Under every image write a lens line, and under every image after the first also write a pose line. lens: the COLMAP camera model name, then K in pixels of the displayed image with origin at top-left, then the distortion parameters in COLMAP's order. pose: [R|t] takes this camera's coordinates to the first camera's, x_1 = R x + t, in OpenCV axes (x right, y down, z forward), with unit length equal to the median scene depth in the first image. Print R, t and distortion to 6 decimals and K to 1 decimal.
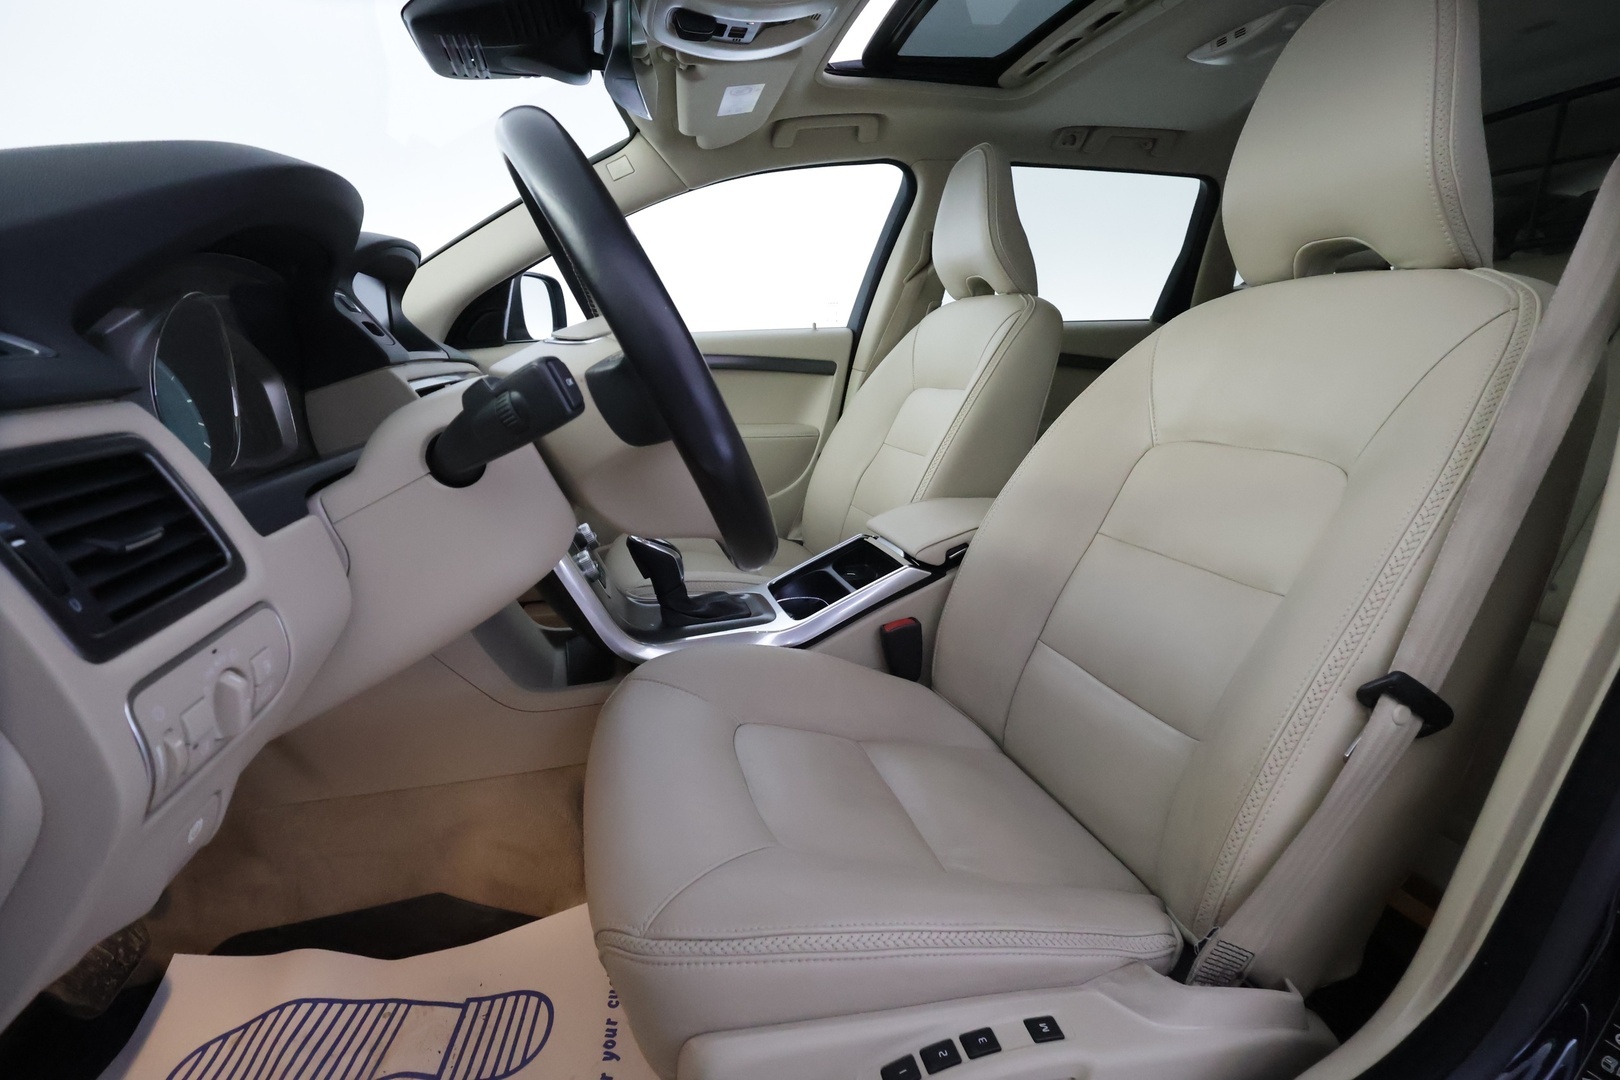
lens RADIAL K [[755.3, 0, 813.9], [0, 755.3, 539.9], [0, 0, 1]] dist [0.004828, 0.002536]
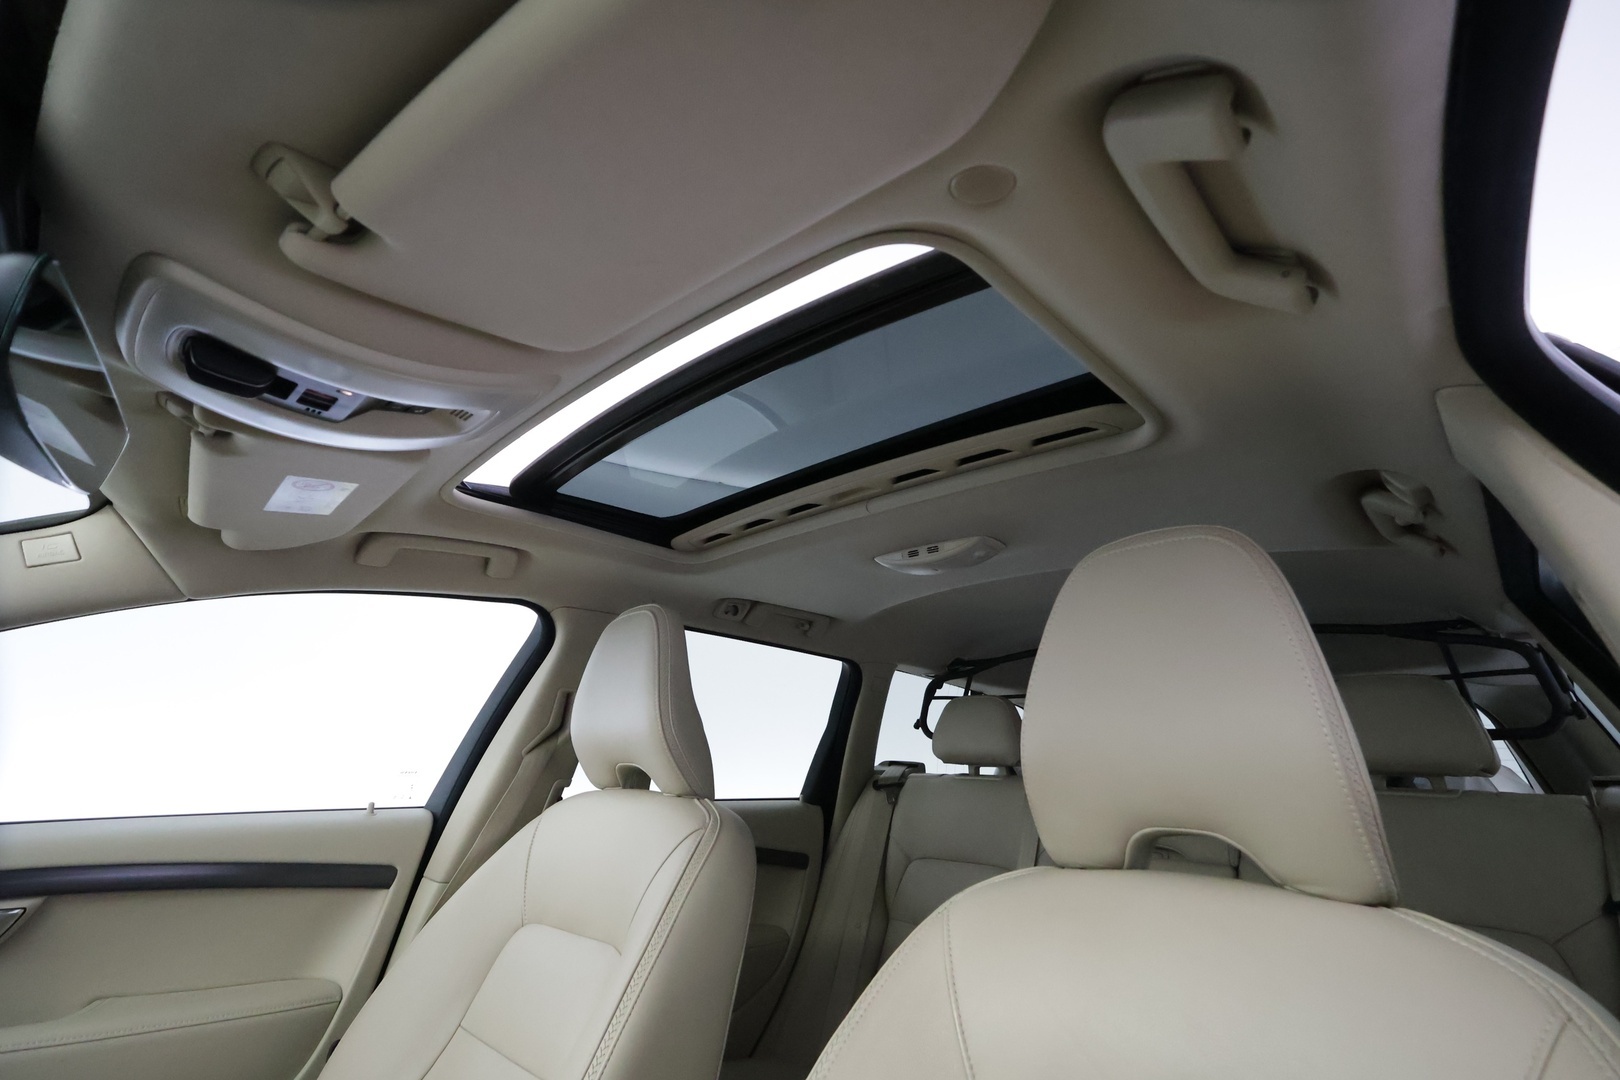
lens RADIAL K [[755.3, 0, 800.9], [0, 755.3, 543.0], [0, 0, 1]] dist [0.004828, 0.002536]
pose [[0.877234, 0.183923, 0.443432, -0.008155], [0.066701, 0.868041, -0.491992, -0.177451], [-0.475406, 0.461170, 0.749207, 0.295069]]
